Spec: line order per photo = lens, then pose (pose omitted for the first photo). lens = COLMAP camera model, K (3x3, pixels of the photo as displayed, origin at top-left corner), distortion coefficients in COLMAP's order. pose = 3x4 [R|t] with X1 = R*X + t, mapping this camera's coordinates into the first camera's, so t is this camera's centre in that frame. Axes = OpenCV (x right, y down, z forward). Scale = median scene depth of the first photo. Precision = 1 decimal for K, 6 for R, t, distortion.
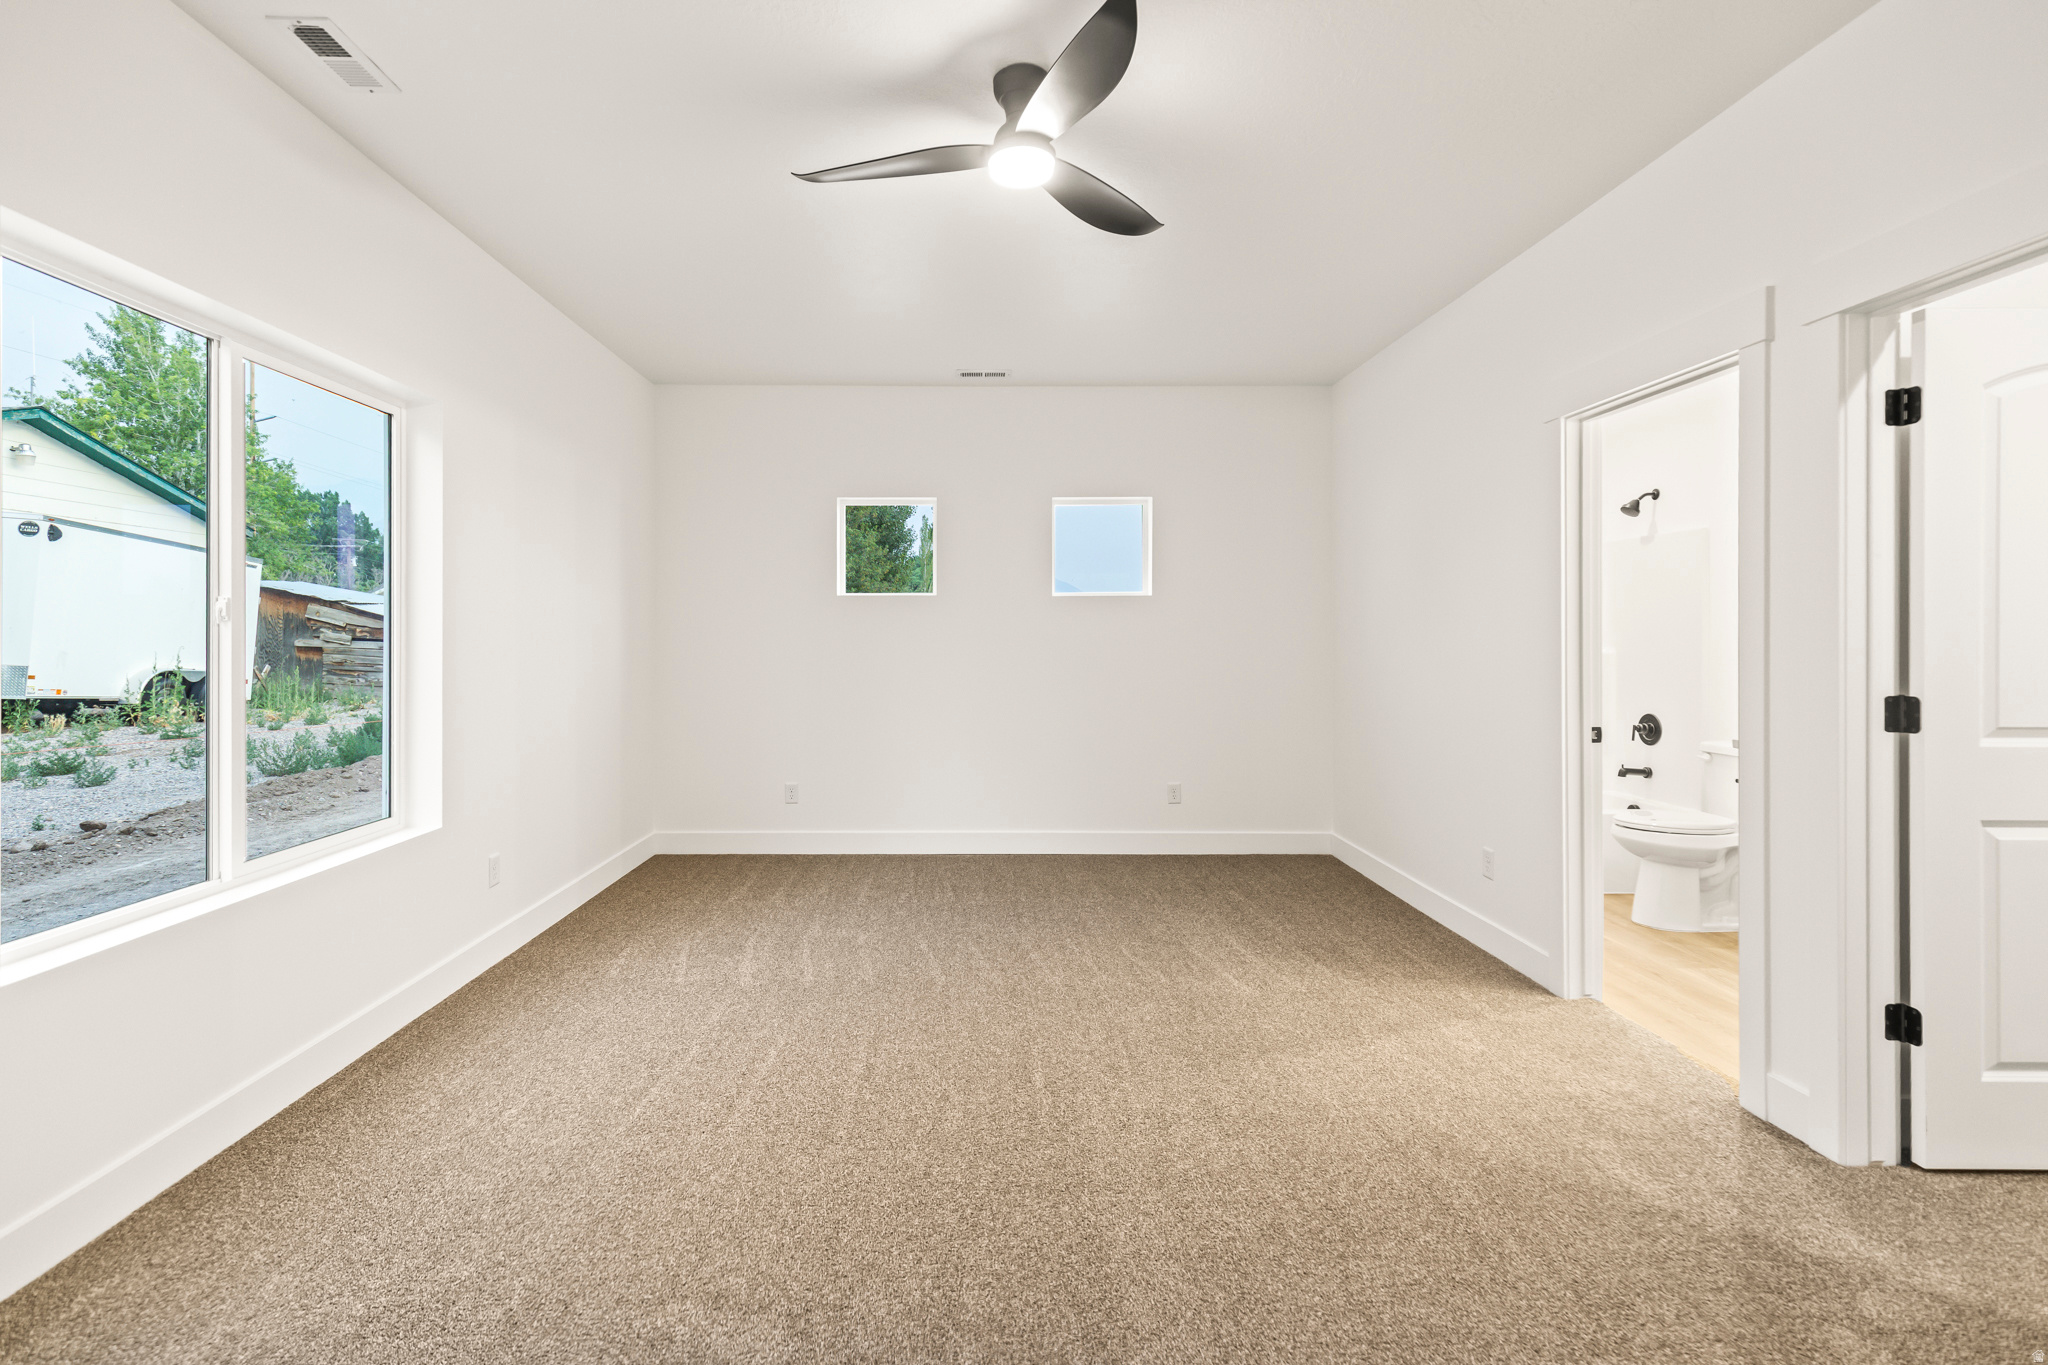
lens RADIAL K [[928.1, 0, 1019.4], [0, 928.1, 662.1], [0, 0, 1]] dist [0.013058, -0.002486]
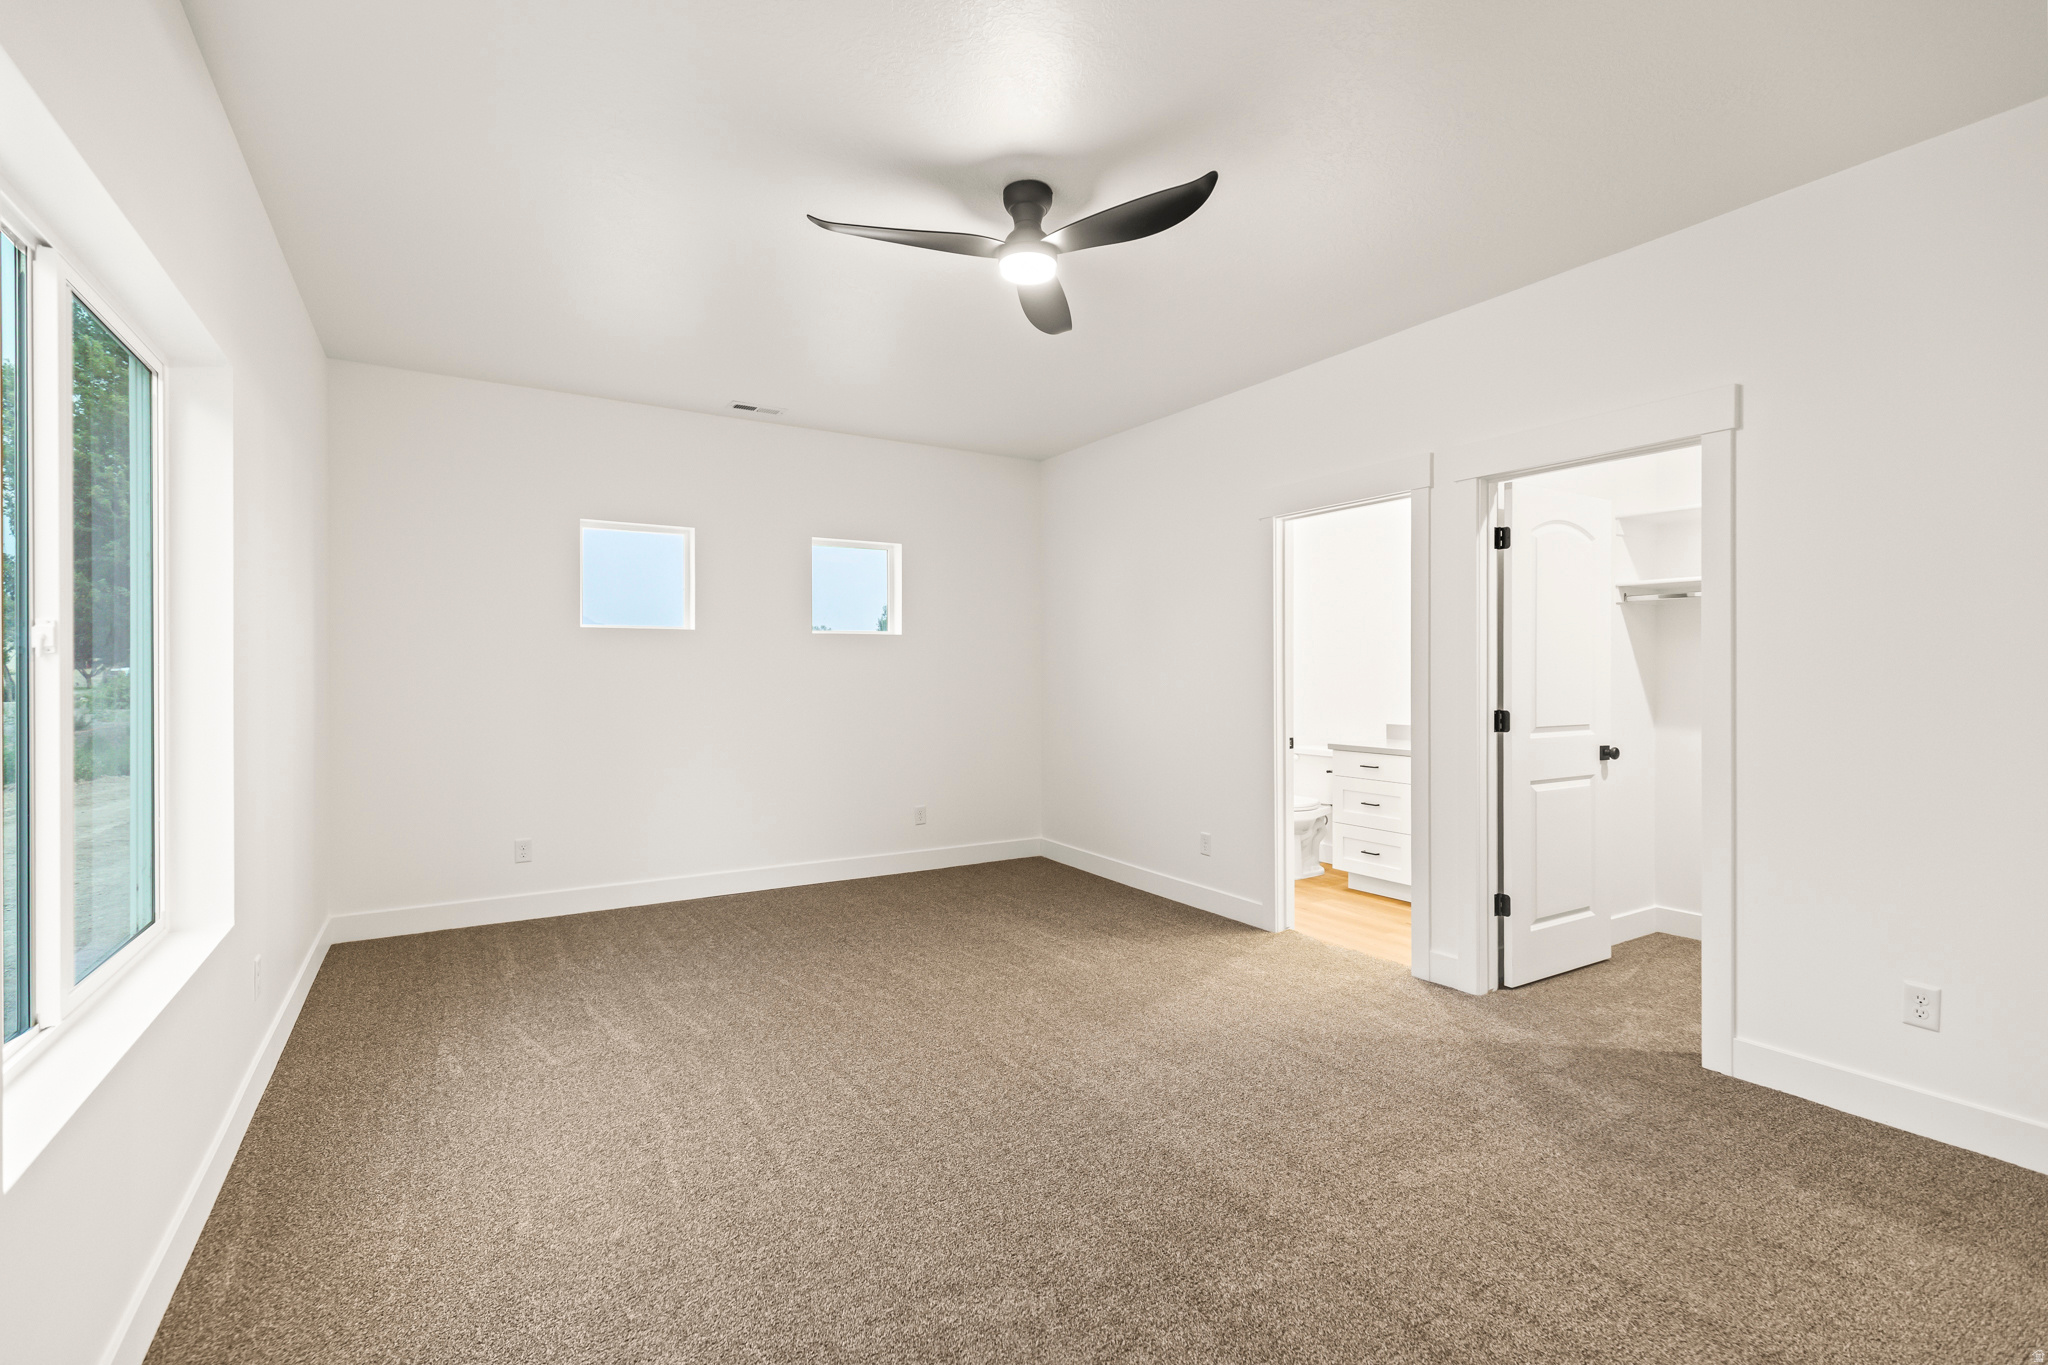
lens RADIAL K [[928.1, 0, 981.1], [0, 928.1, 698.2], [0, 0, 1]] dist [0.013058, -0.002486]
pose [[0.857211, -0.013892, 0.514778, -0.617246], [0.012443, 0.999903, 0.006263, -0.006477], [-0.514815, 0.001037, 0.857301, 0.039210]]
